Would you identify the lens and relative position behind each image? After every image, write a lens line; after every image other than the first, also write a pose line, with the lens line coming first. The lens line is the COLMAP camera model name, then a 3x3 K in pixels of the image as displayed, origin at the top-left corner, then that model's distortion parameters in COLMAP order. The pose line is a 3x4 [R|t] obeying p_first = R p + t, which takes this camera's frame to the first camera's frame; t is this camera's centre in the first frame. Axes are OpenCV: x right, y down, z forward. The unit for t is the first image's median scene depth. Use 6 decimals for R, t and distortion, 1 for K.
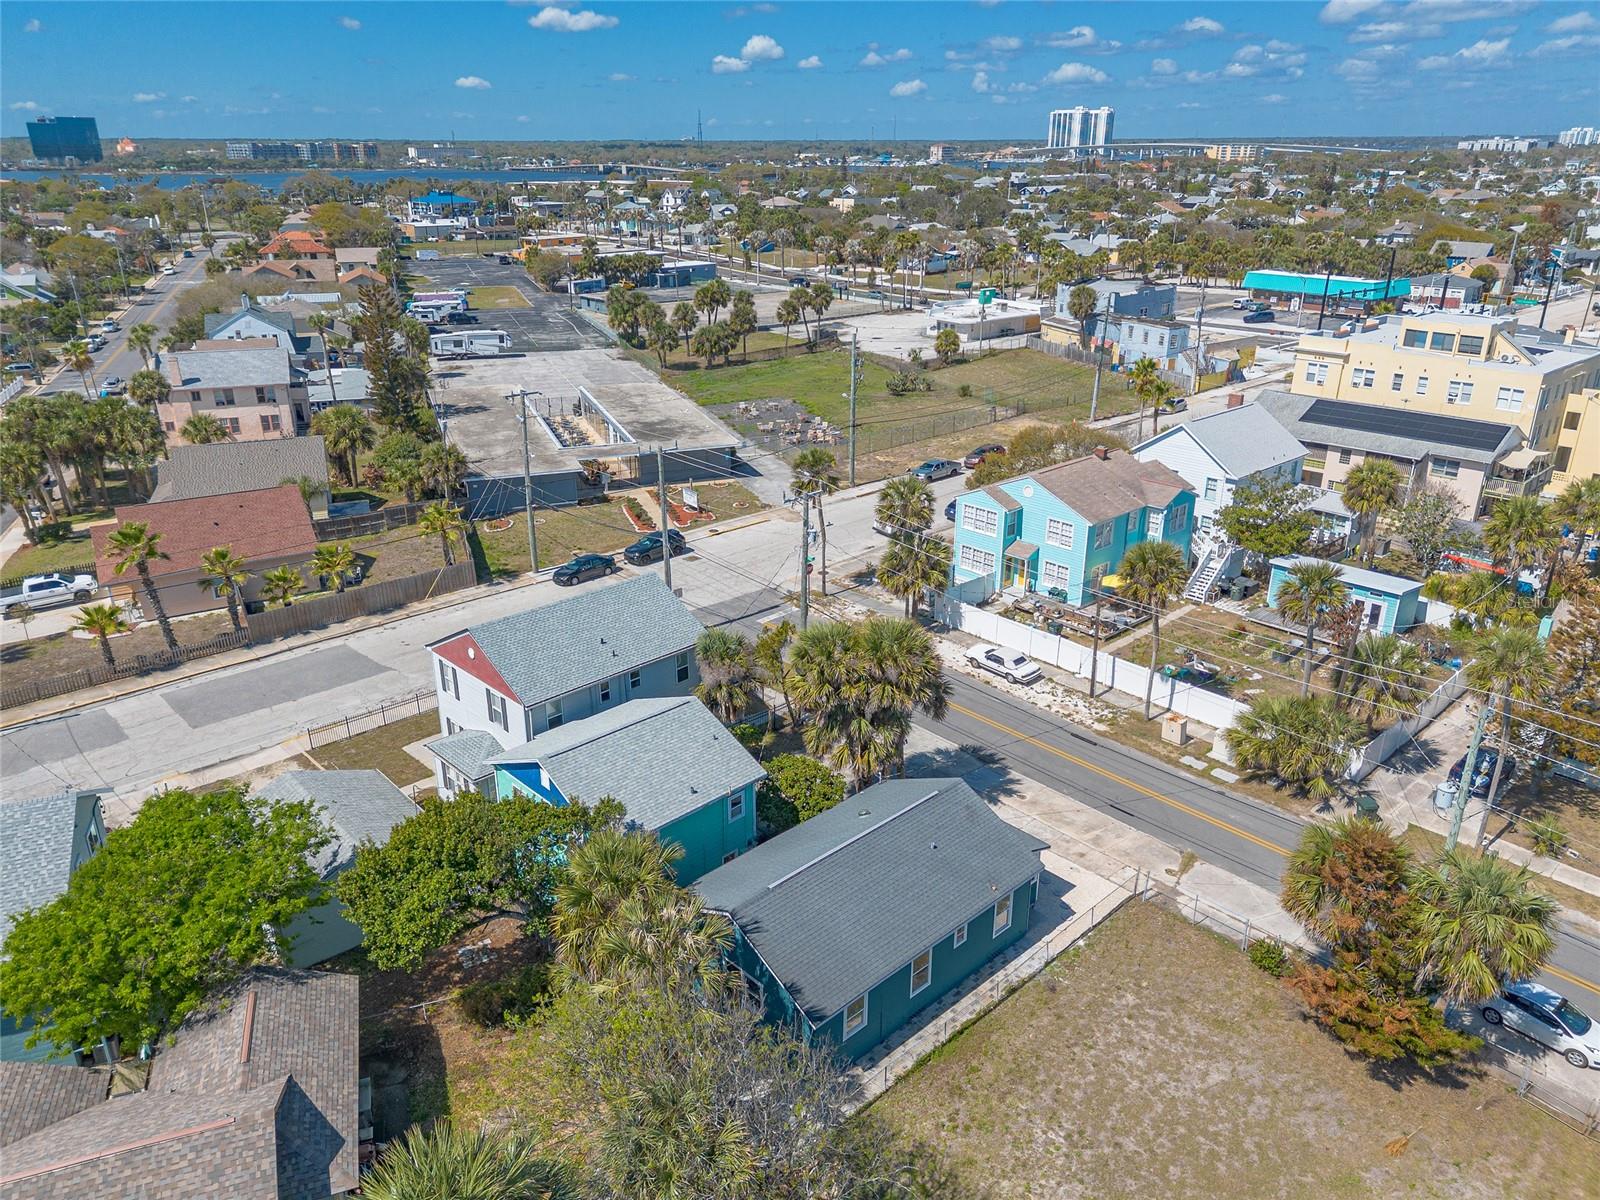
lens RADIAL K [[1120.4, 0, 797.3], [0, 1120.4, 614.4], [0, 0, 1]] dist [0.077780, -0.073751]
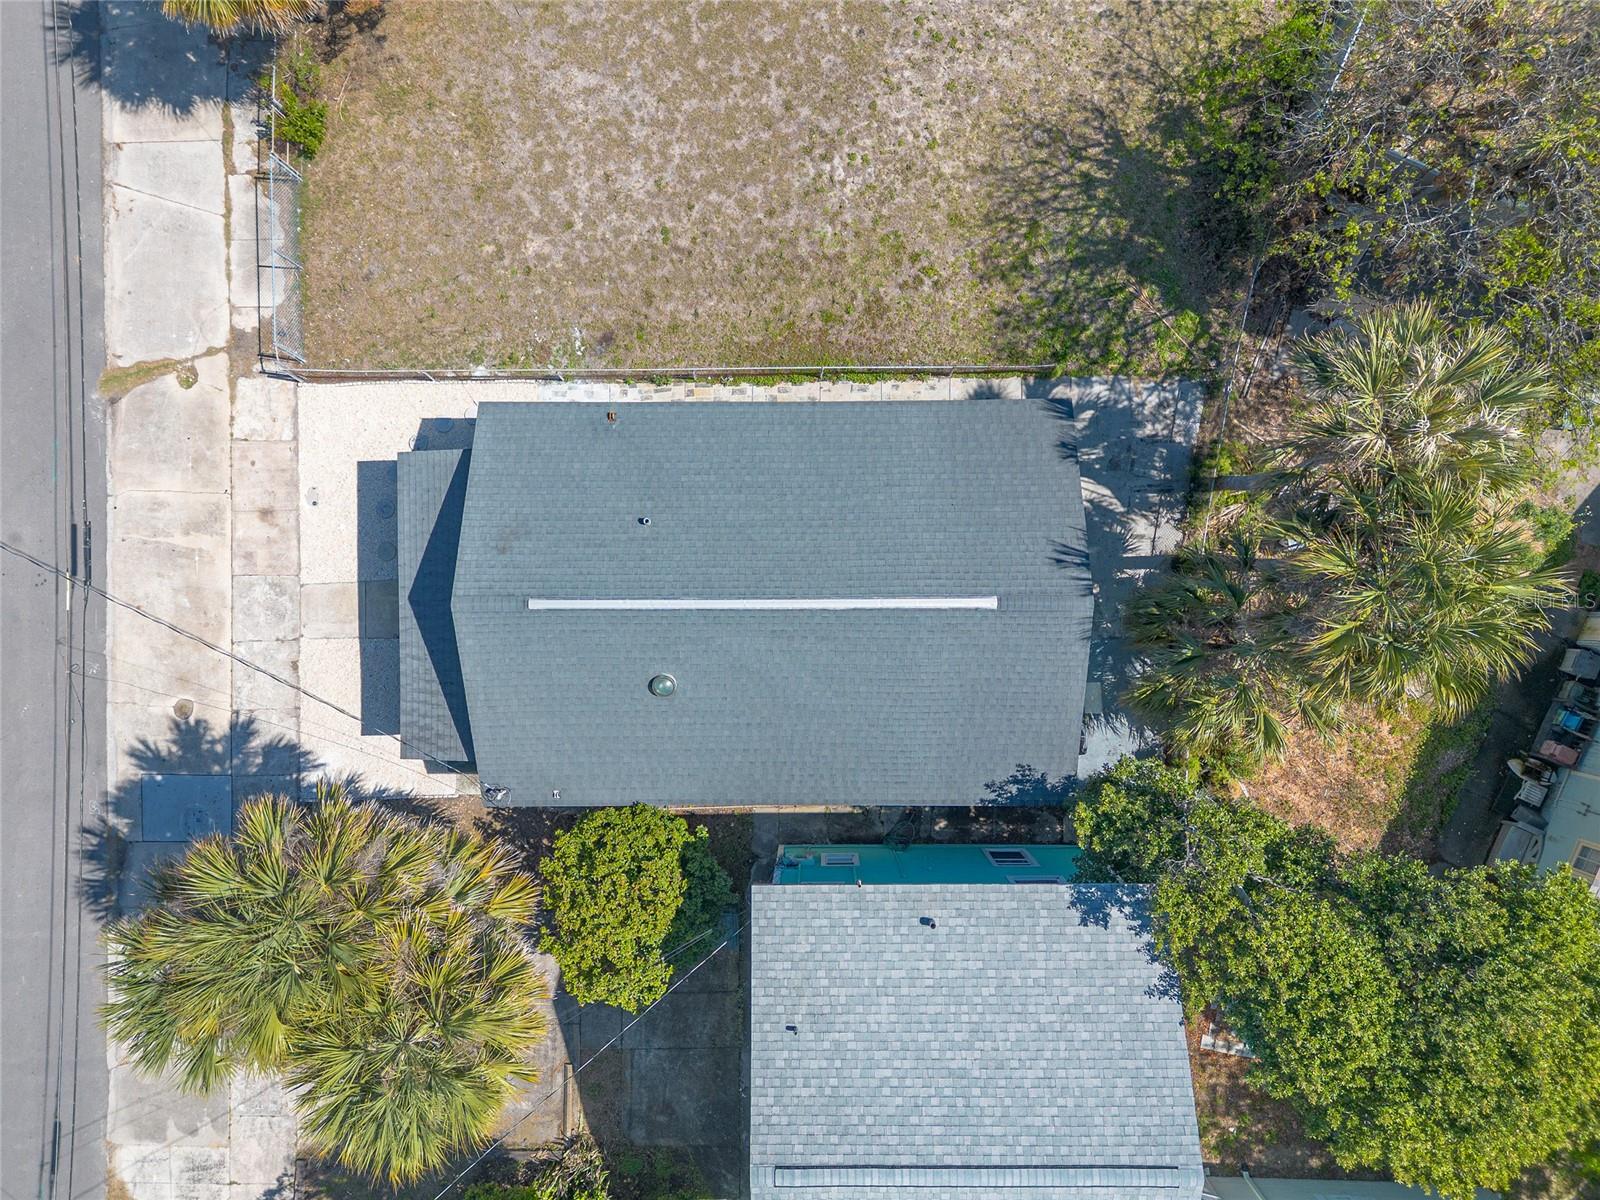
lens RADIAL K [[1145.8, 0, 793.6], [0, 1145.8, 606.2], [0, 0, 1]] dist [0.066351, -0.061392]
pose [[-0.730533, -0.682803, 0.010073, 0.017624], [0.281600, -0.287781, 0.915360, -0.128807], [-0.622111, 0.671538, 0.402511, 0.356874]]
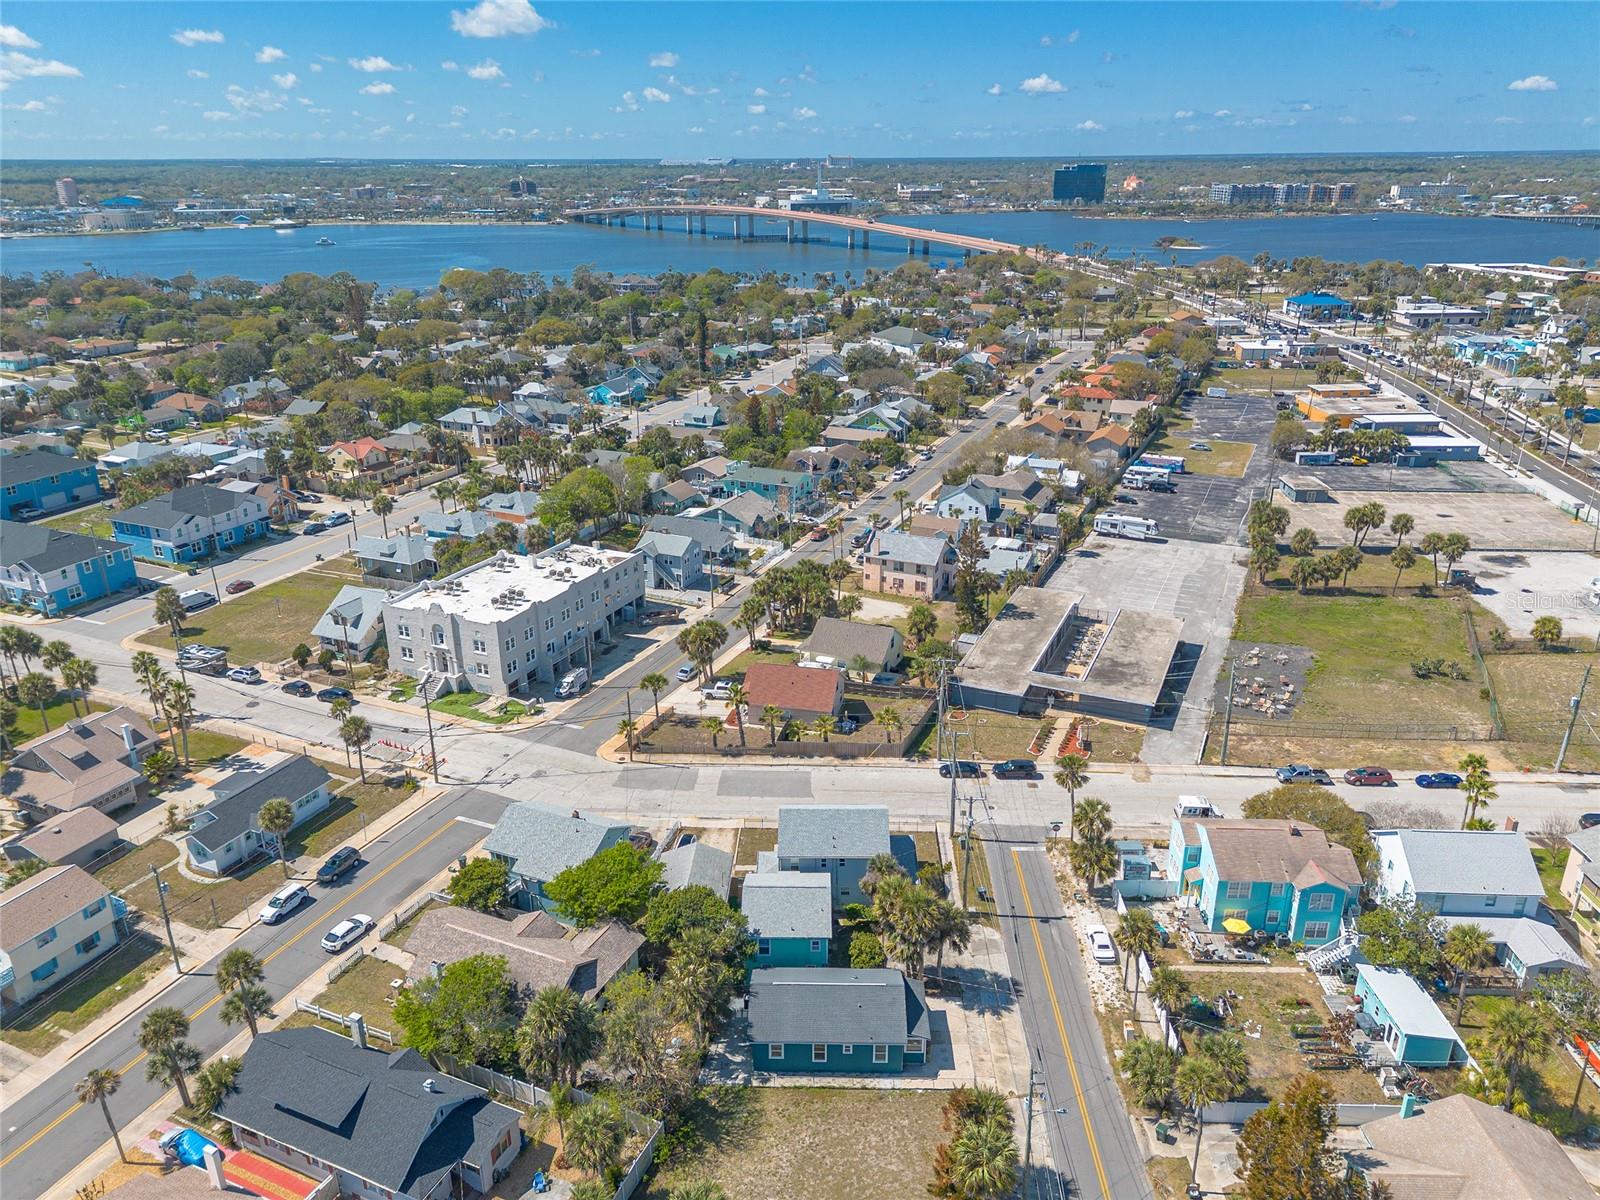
lens RADIAL K [[1129.0, 0, 801.6], [0, 1129.0, 604.7], [0, 0, 1]] dist [0.092183, -0.110412]
pose [[0.713182, 0.254862, -0.653007, 0.573380], [-0.268052, 0.959918, 0.081893, -0.301555], [0.647704, 0.116635, 0.752912, -0.345830]]
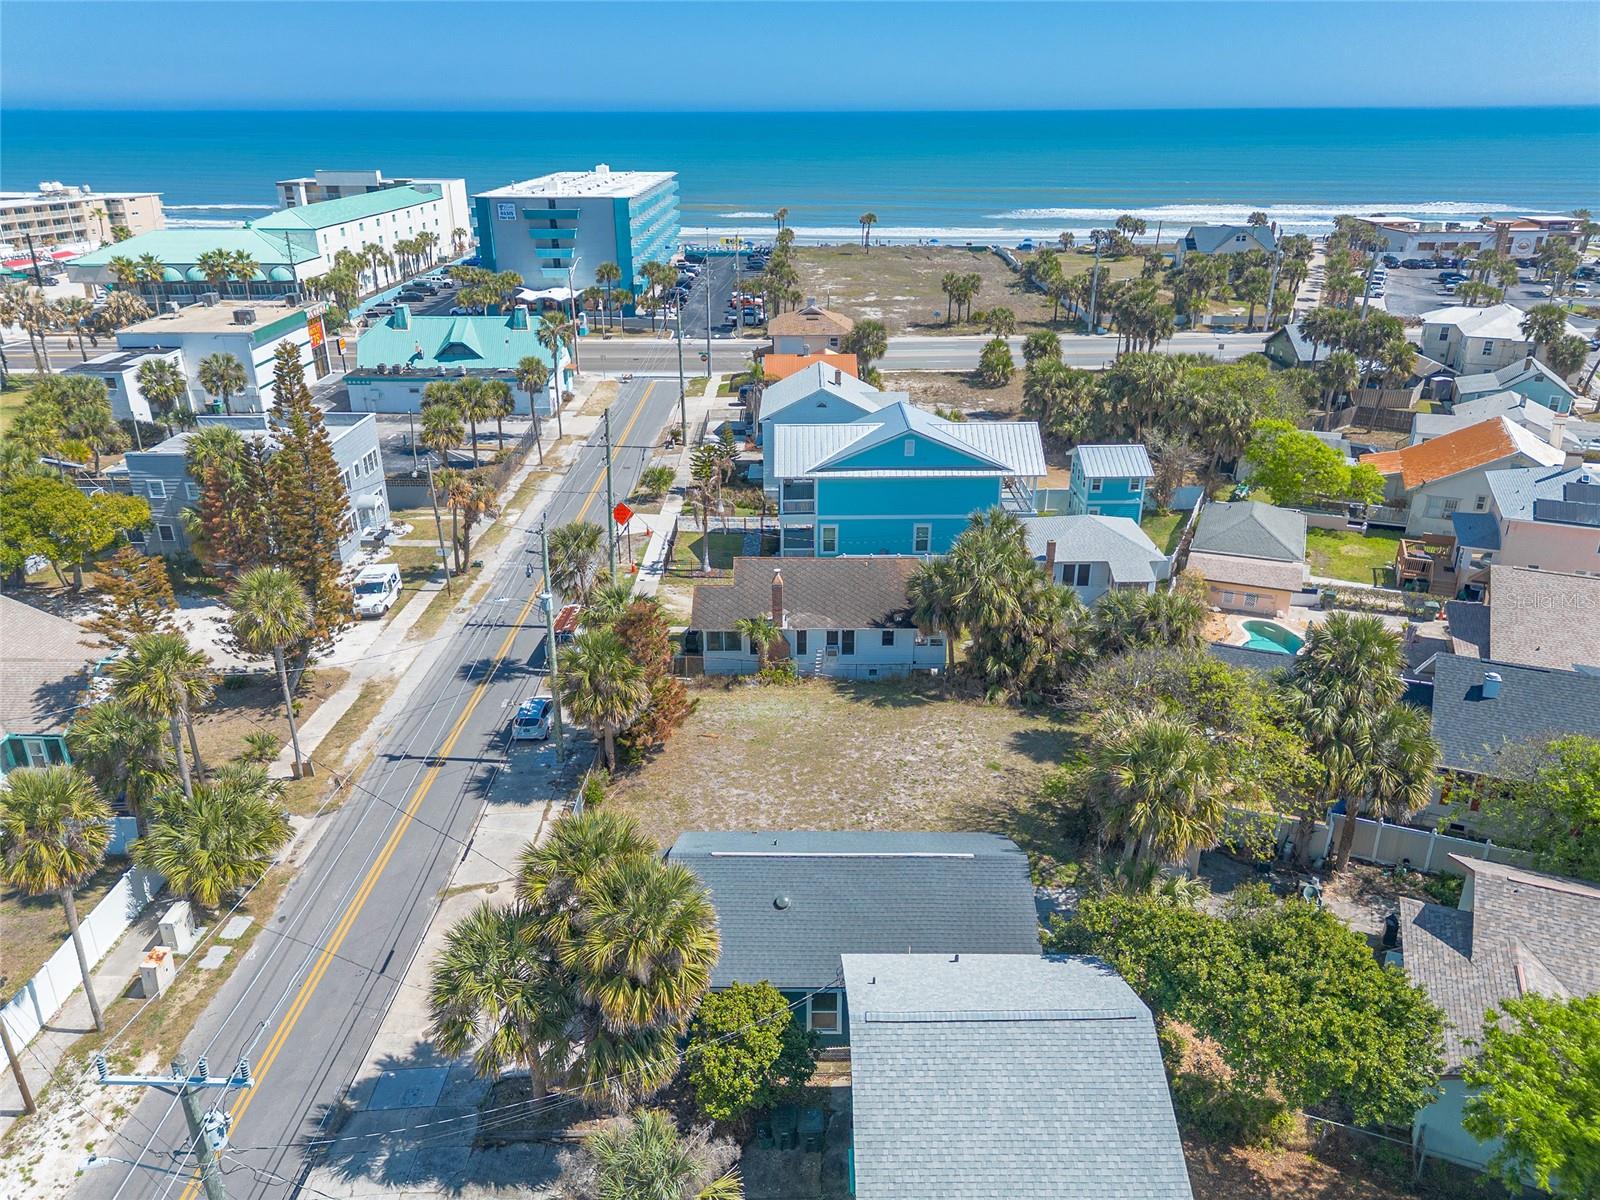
lens RADIAL K [[1142.6, 0, 800.0], [0, 1142.6, 600.0], [0, 0, 1]] dist [0.079186, -0.079521]
pose [[-0.725617, -0.264440, 0.635257, -0.212931], [0.271649, 0.738130, 0.617552, -0.251514], [-0.632207, 0.620674, -0.463765, 0.609175]]
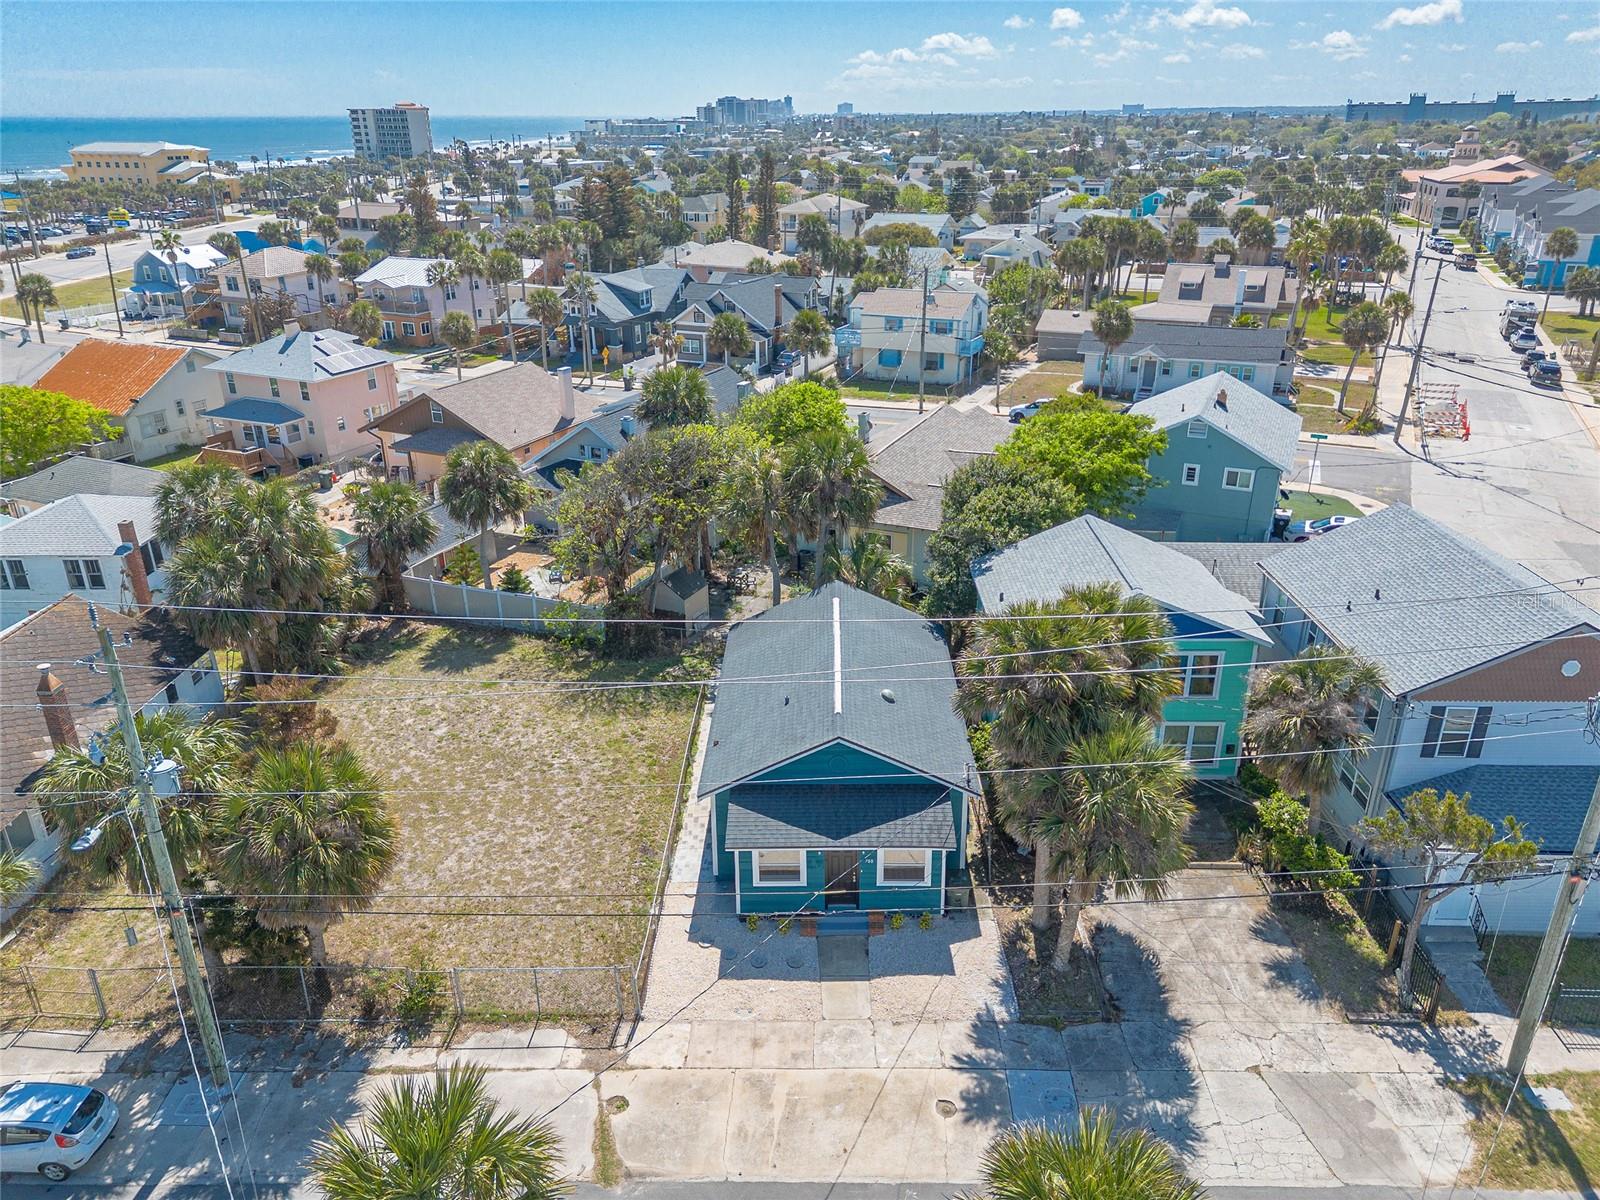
lens RADIAL K [[1129.0, 0, 801.6], [0, 1129.0, 604.7], [0, 0, 1]] dist [0.092183, -0.110412]
pose [[-0.700323, 0.288180, -0.653069, 0.303009], [-0.269264, 0.740651, 0.615575, -0.175469], [0.661093, 0.606950, -0.441099, 0.623265]]
